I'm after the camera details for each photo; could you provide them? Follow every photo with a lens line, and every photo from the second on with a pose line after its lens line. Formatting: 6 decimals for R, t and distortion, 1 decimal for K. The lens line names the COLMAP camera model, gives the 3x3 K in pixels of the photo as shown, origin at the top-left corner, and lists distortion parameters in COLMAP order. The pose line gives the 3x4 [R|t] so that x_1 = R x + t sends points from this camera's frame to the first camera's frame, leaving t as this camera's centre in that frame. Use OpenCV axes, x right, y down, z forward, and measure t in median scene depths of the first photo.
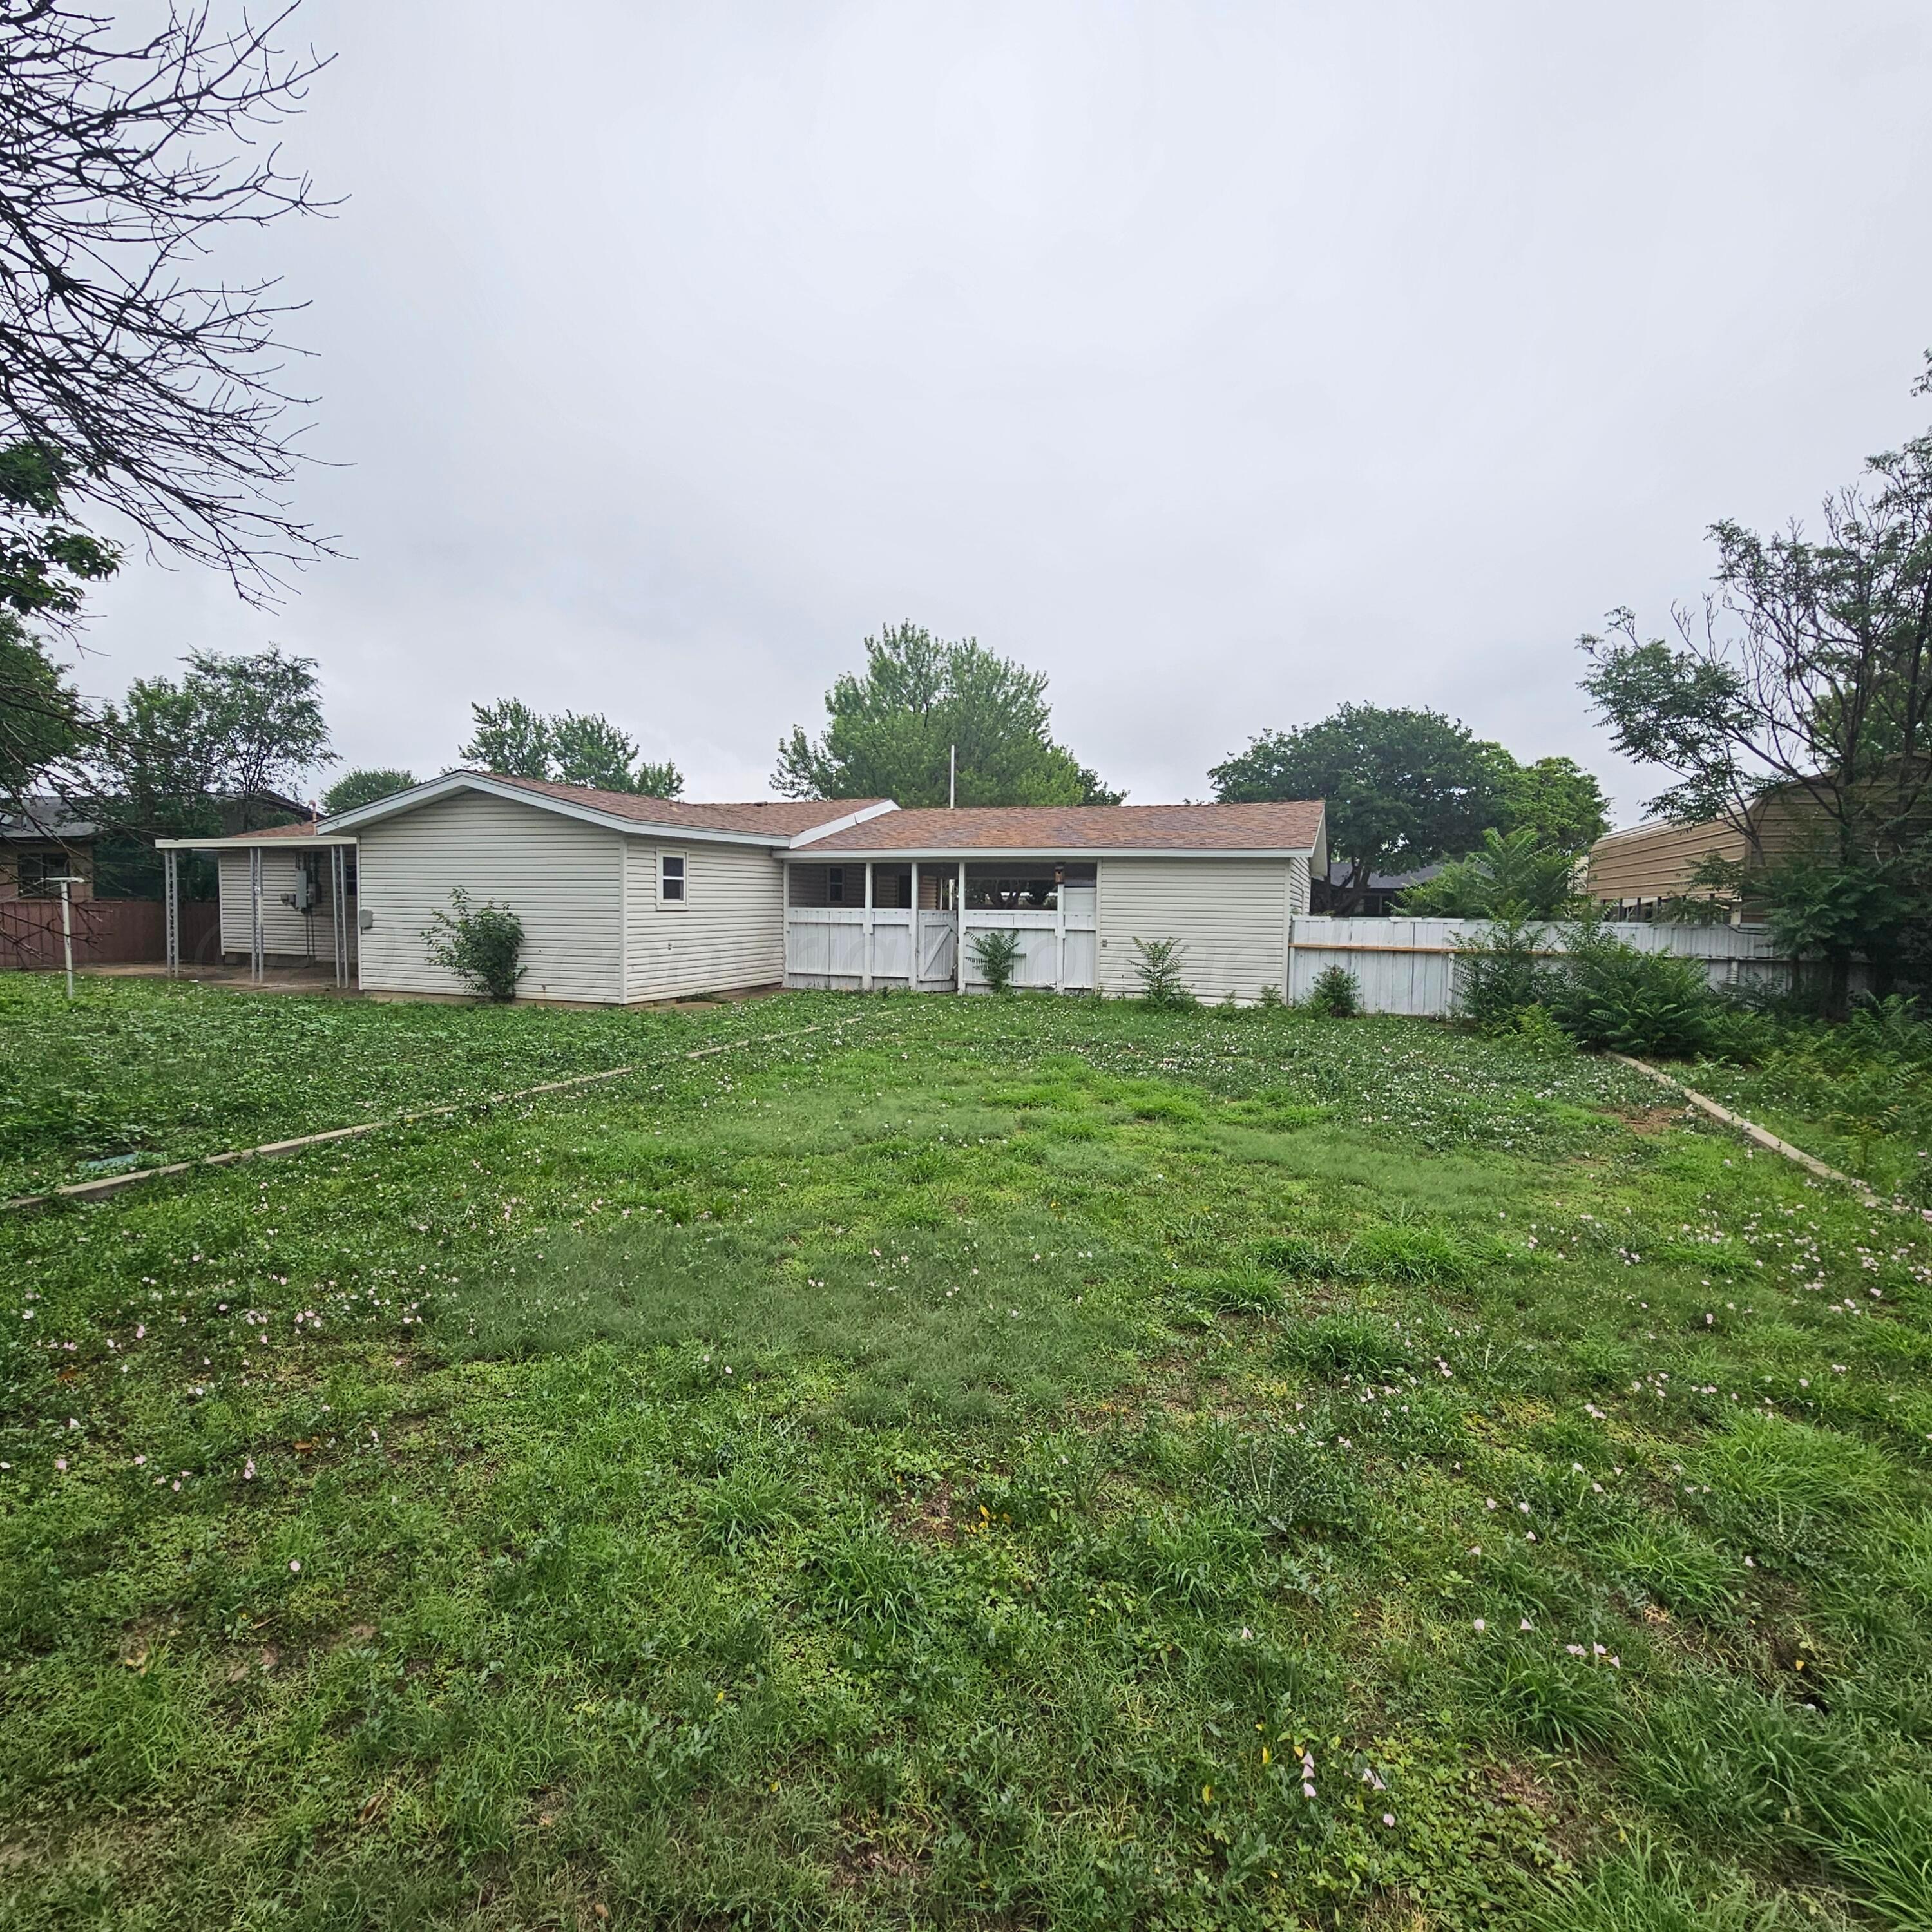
lens RADIAL K [[1053.0, 0, 972.6], [0, 1053.0, 963.4], [0, 0, 1]] dist [-0.005622, 0.000510]
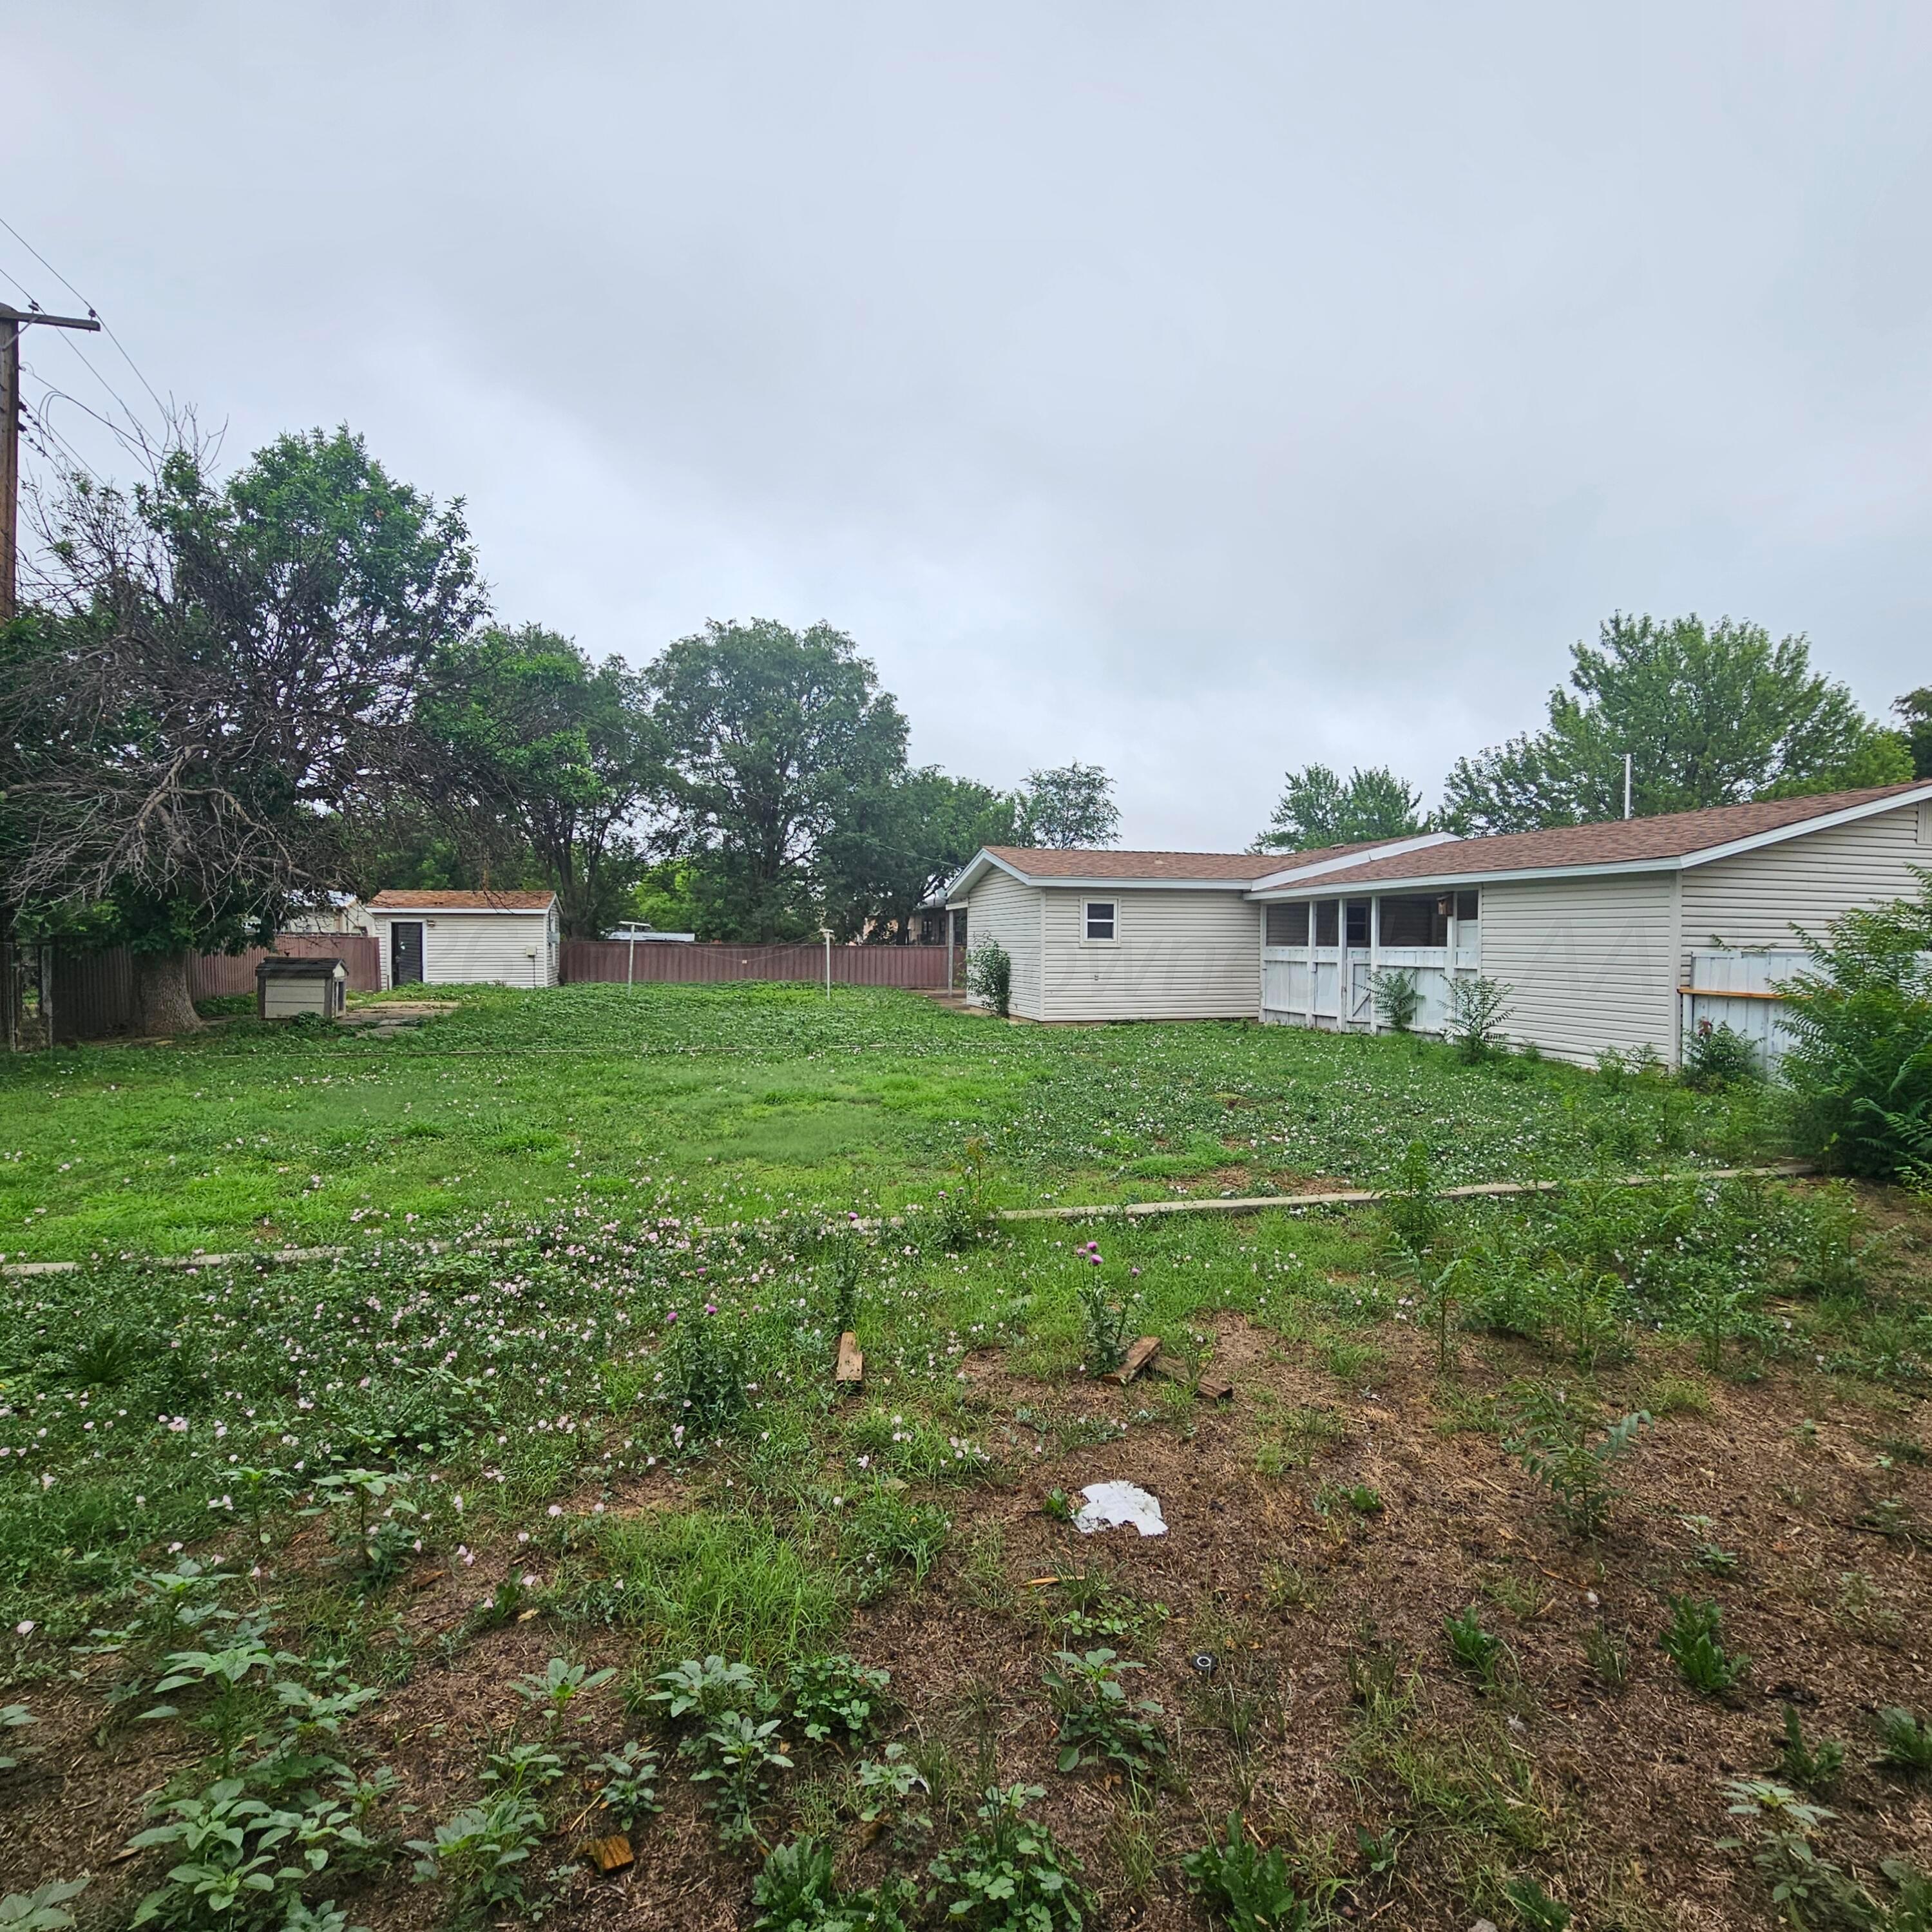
lens RADIAL K [[1053.0, 0, 972.6], [0, 1053.0, 963.4], [0, 0, 1]] dist [-0.005622, 0.000510]
pose [[0.567928, 0.006811, -0.823050, 0.559178], [-0.047846, 0.998548, -0.024752, 0.004069], [0.821686, 0.053437, 0.567429, 0.176005]]
